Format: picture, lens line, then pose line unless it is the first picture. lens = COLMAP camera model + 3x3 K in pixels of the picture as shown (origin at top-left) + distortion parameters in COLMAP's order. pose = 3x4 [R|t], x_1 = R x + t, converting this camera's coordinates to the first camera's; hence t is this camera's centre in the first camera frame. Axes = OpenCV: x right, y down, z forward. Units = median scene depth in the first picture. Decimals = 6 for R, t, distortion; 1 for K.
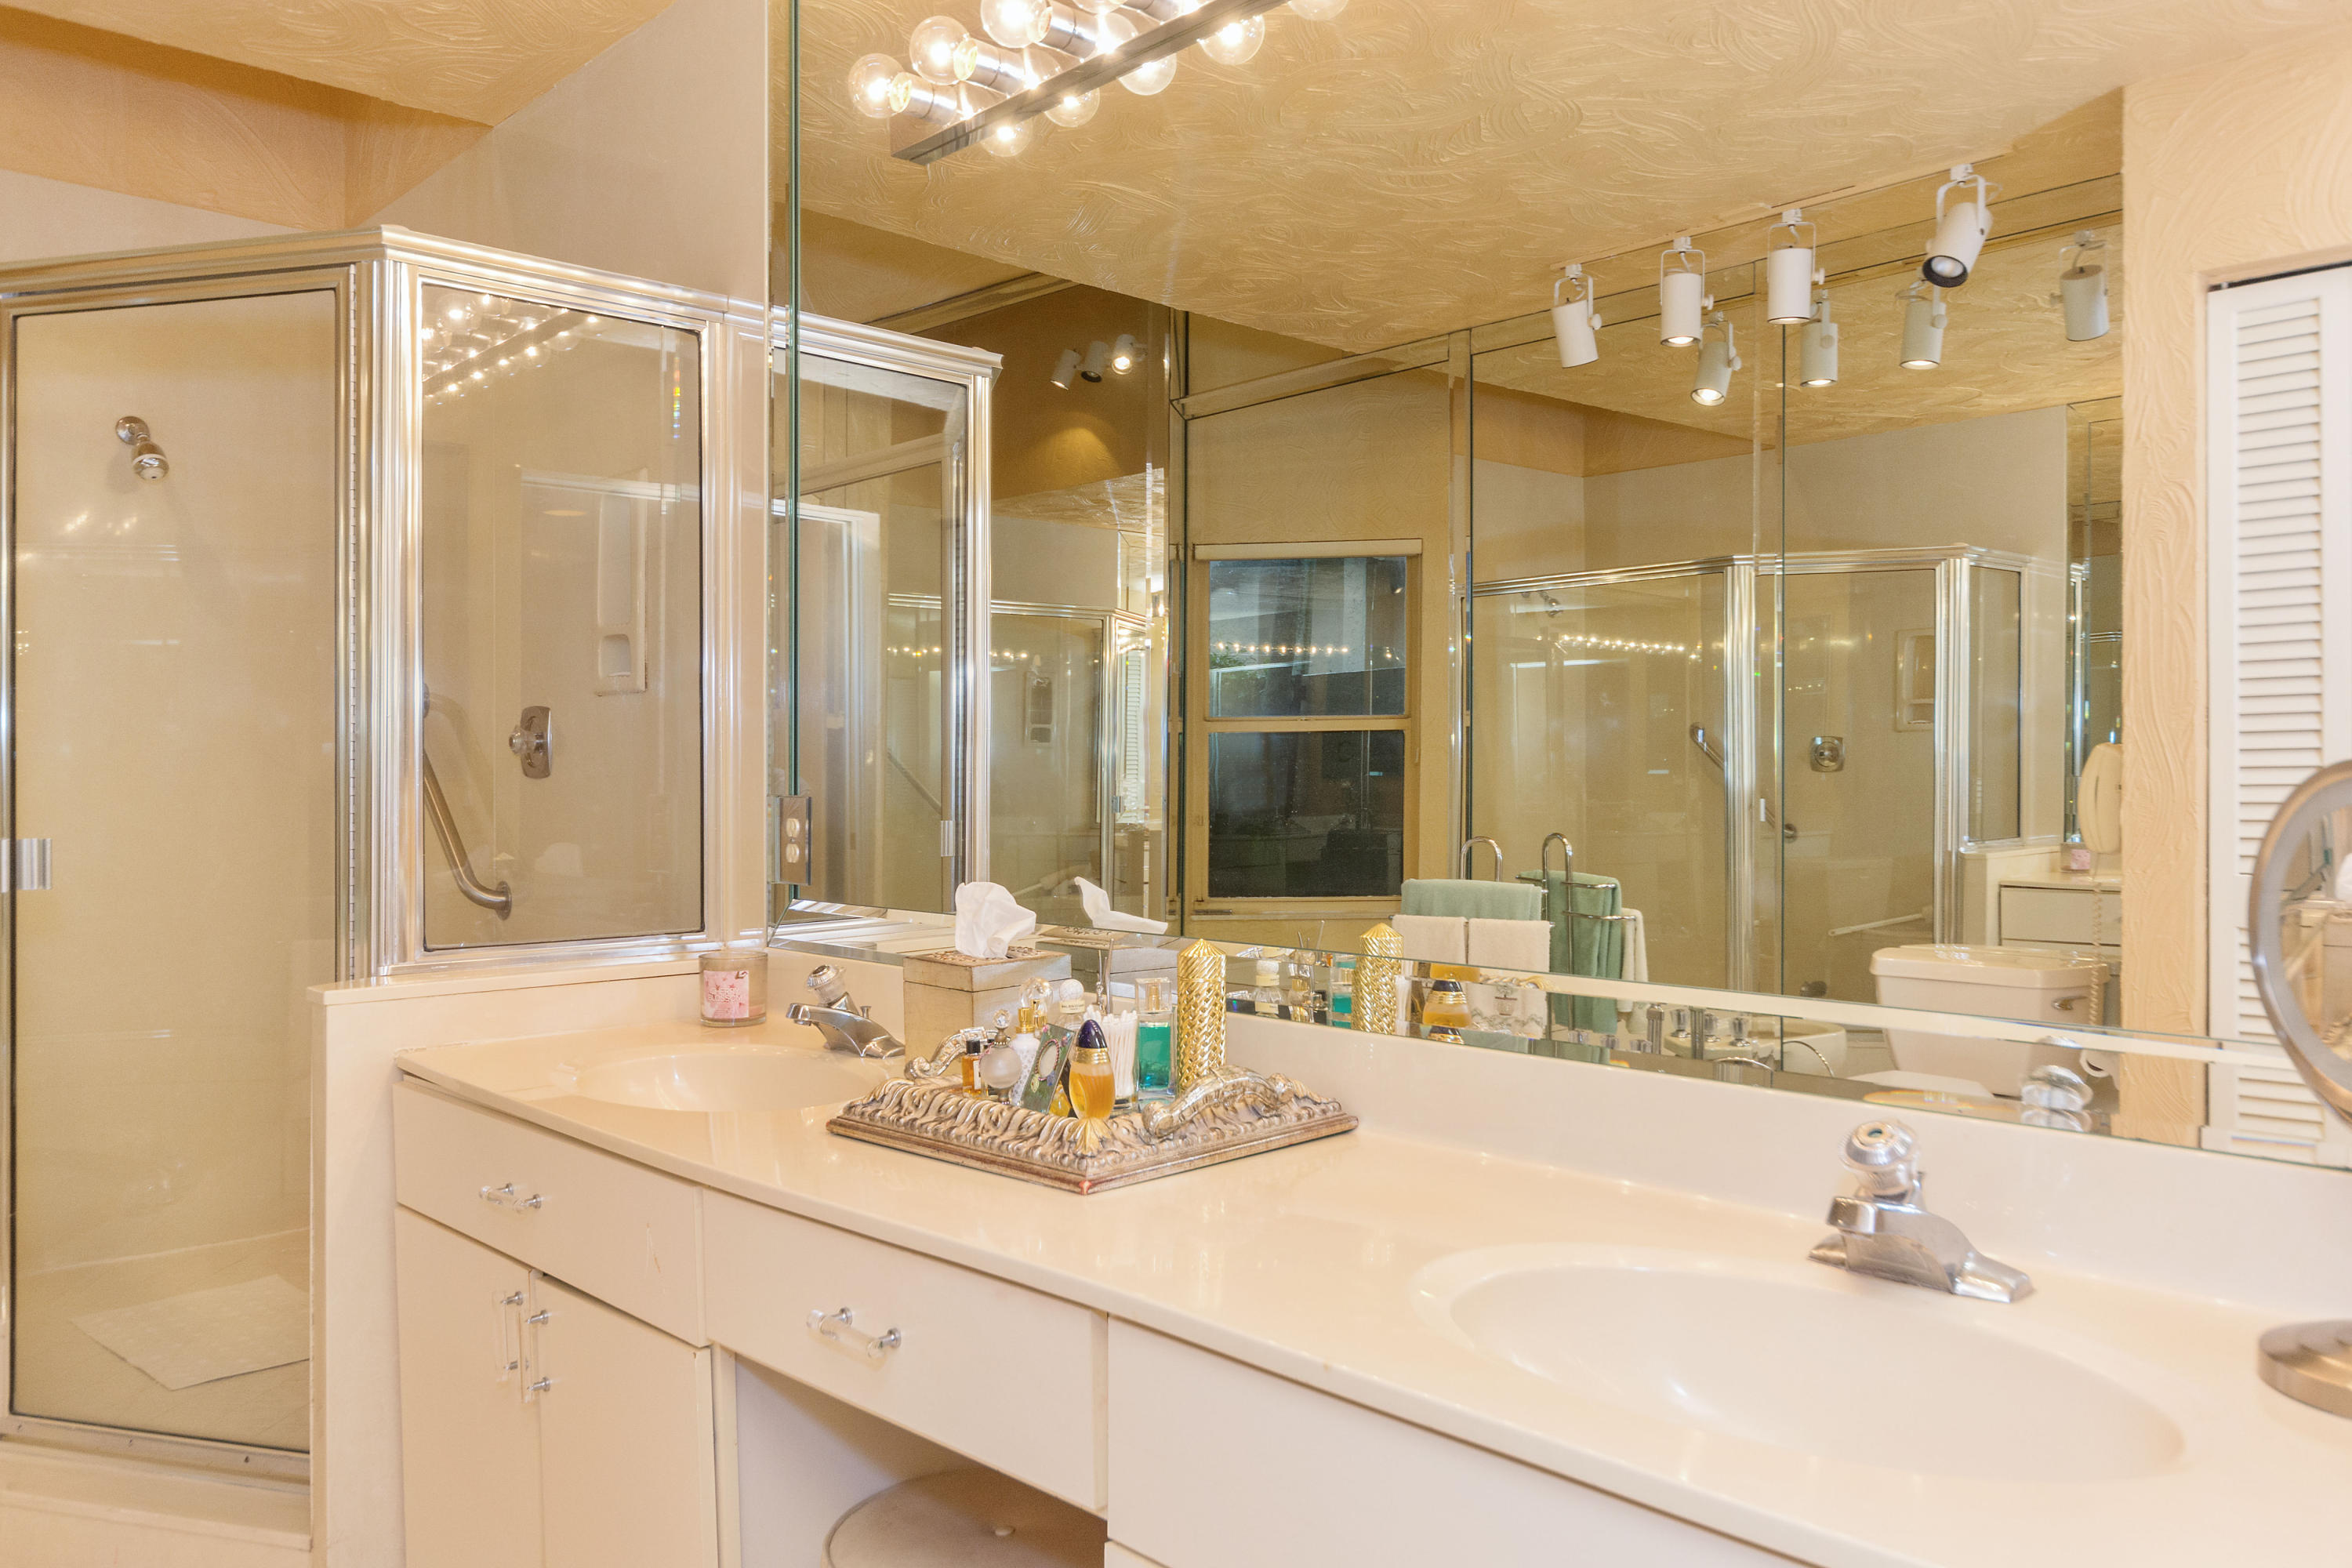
lens RADIAL K [[1712.6, 0, 1175.3], [0, 1712.6, 768.7], [0, 0, 1]] dist [-0.001664, 0.001161]
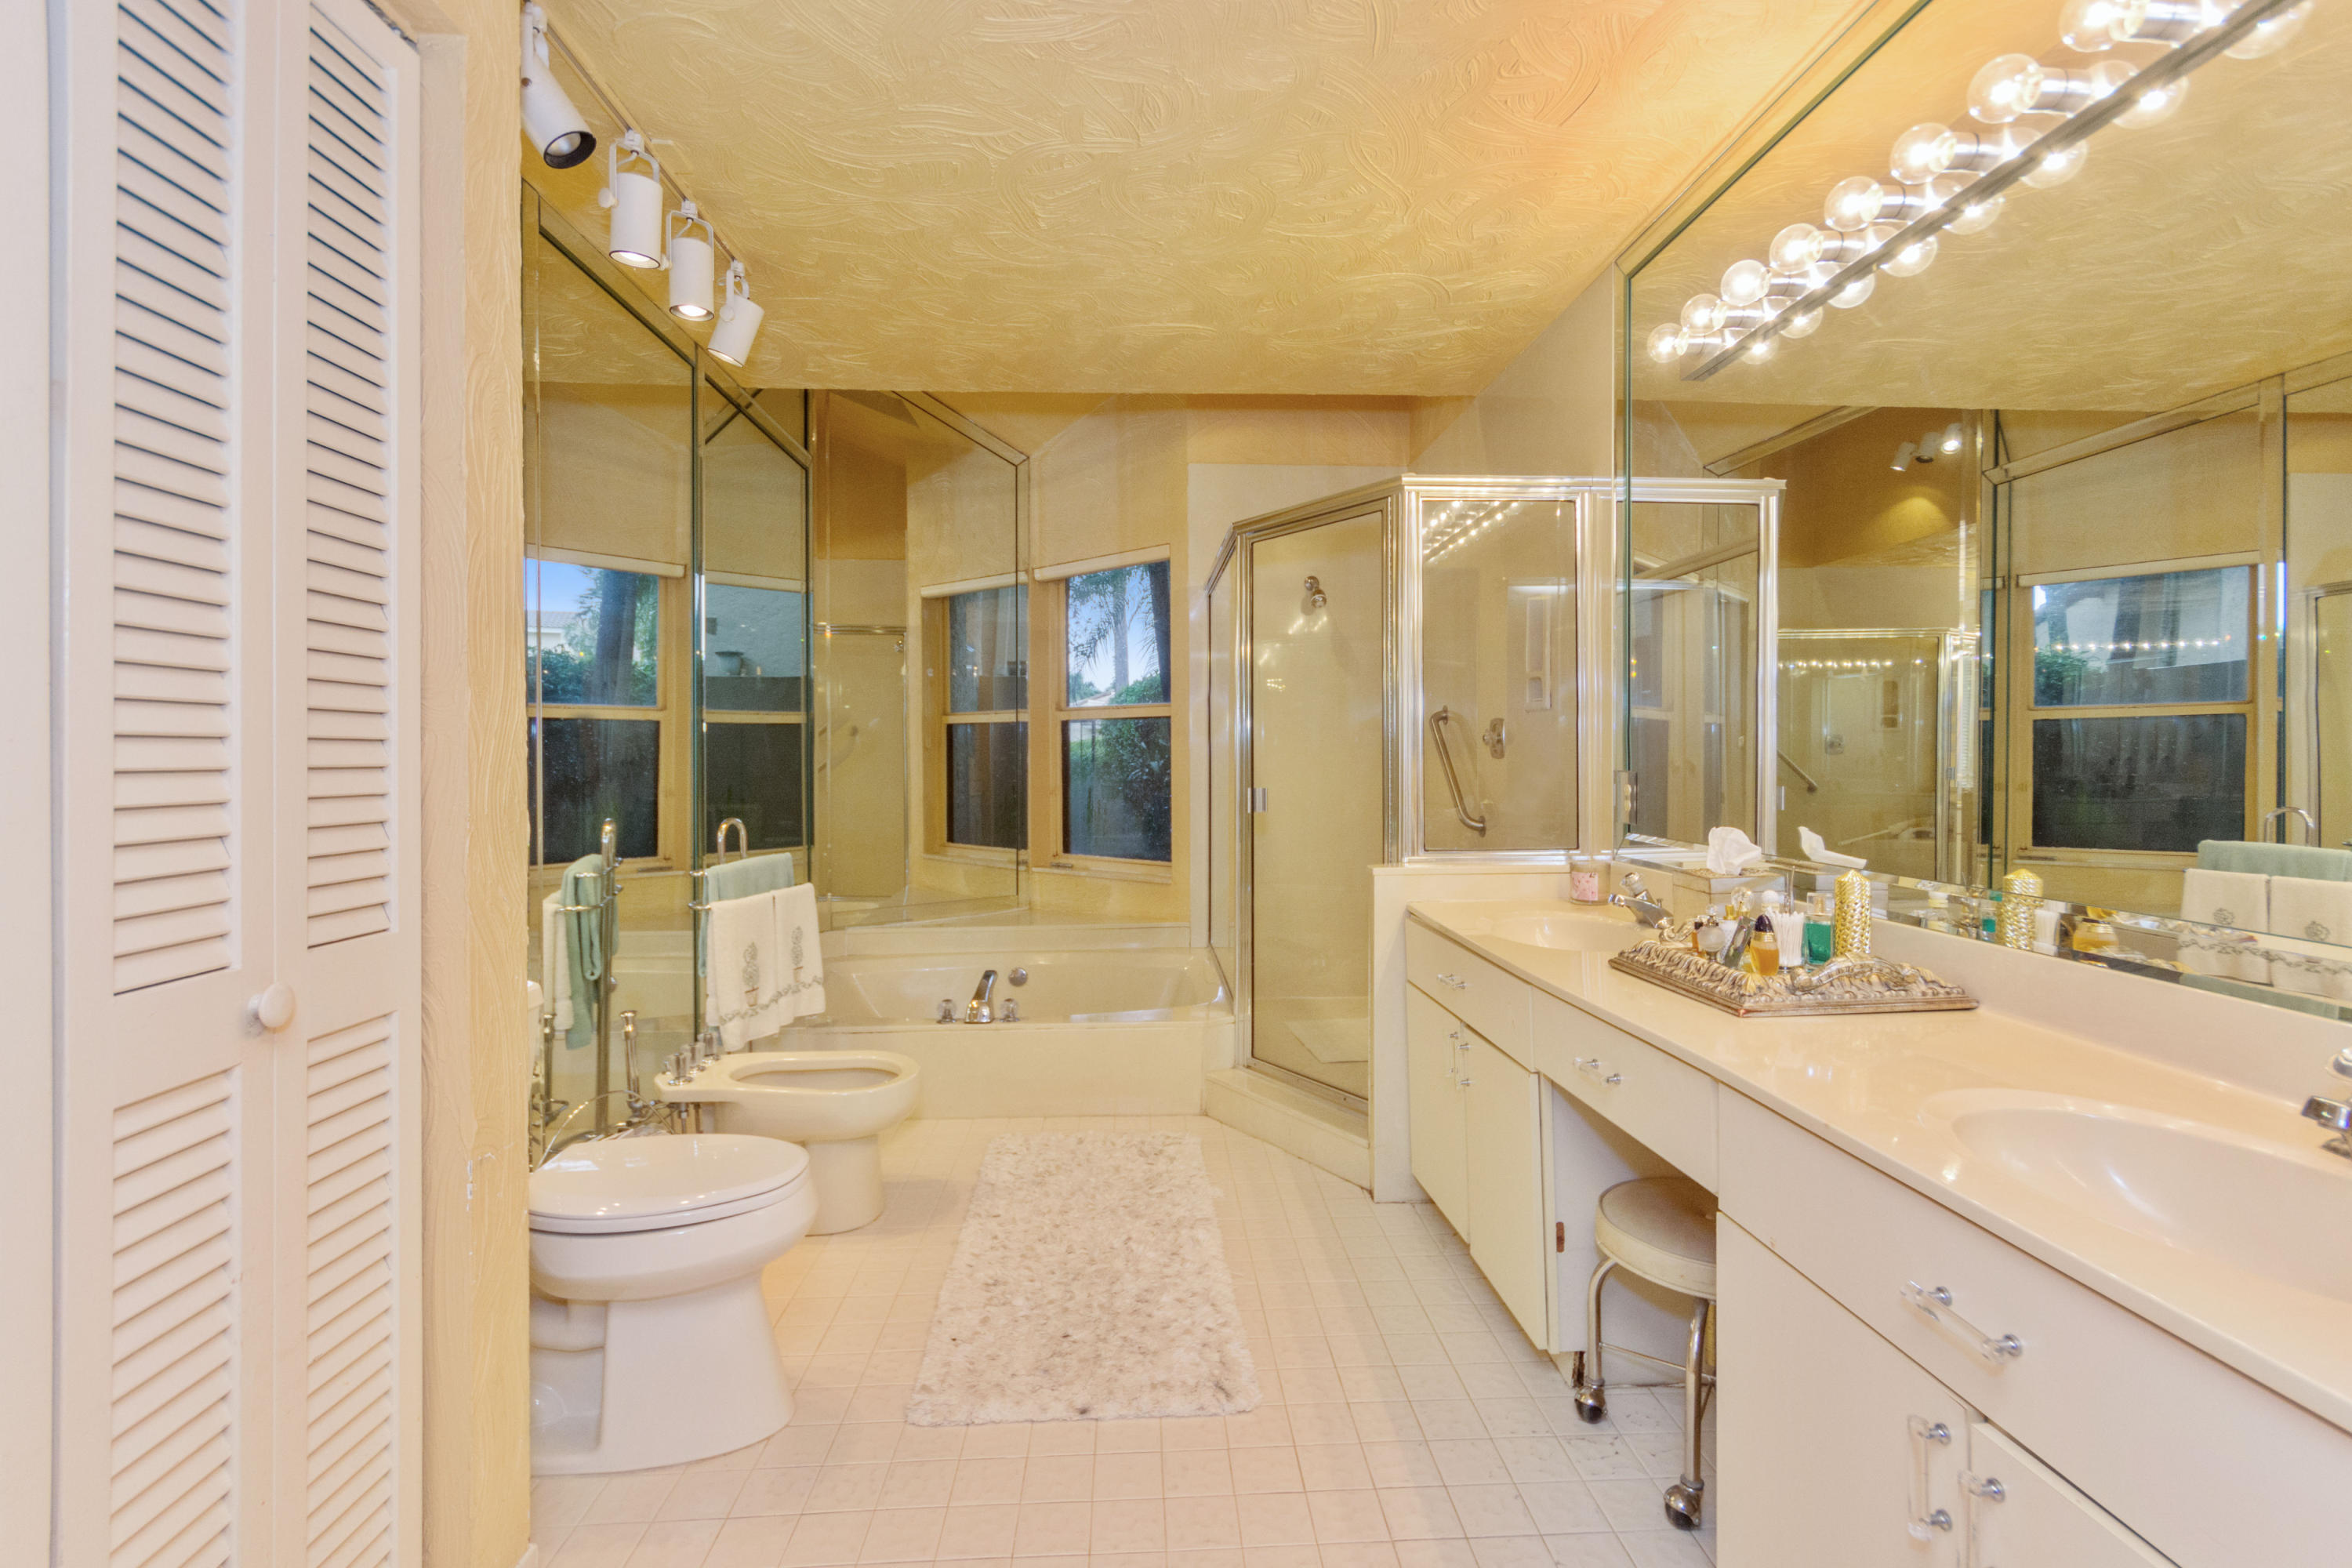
lens RADIAL K [[1092.2, 0, 1177.5], [0, 1092.2, 734.3], [0, 0, 1]] dist [-0.002127, -0.000096]
pose [[0.760606, -0.012986, -0.649083, 0.141905], [0.007437, 0.999909, -0.011290, -0.011691], [0.649171, 0.003760, 0.760634, -0.104044]]
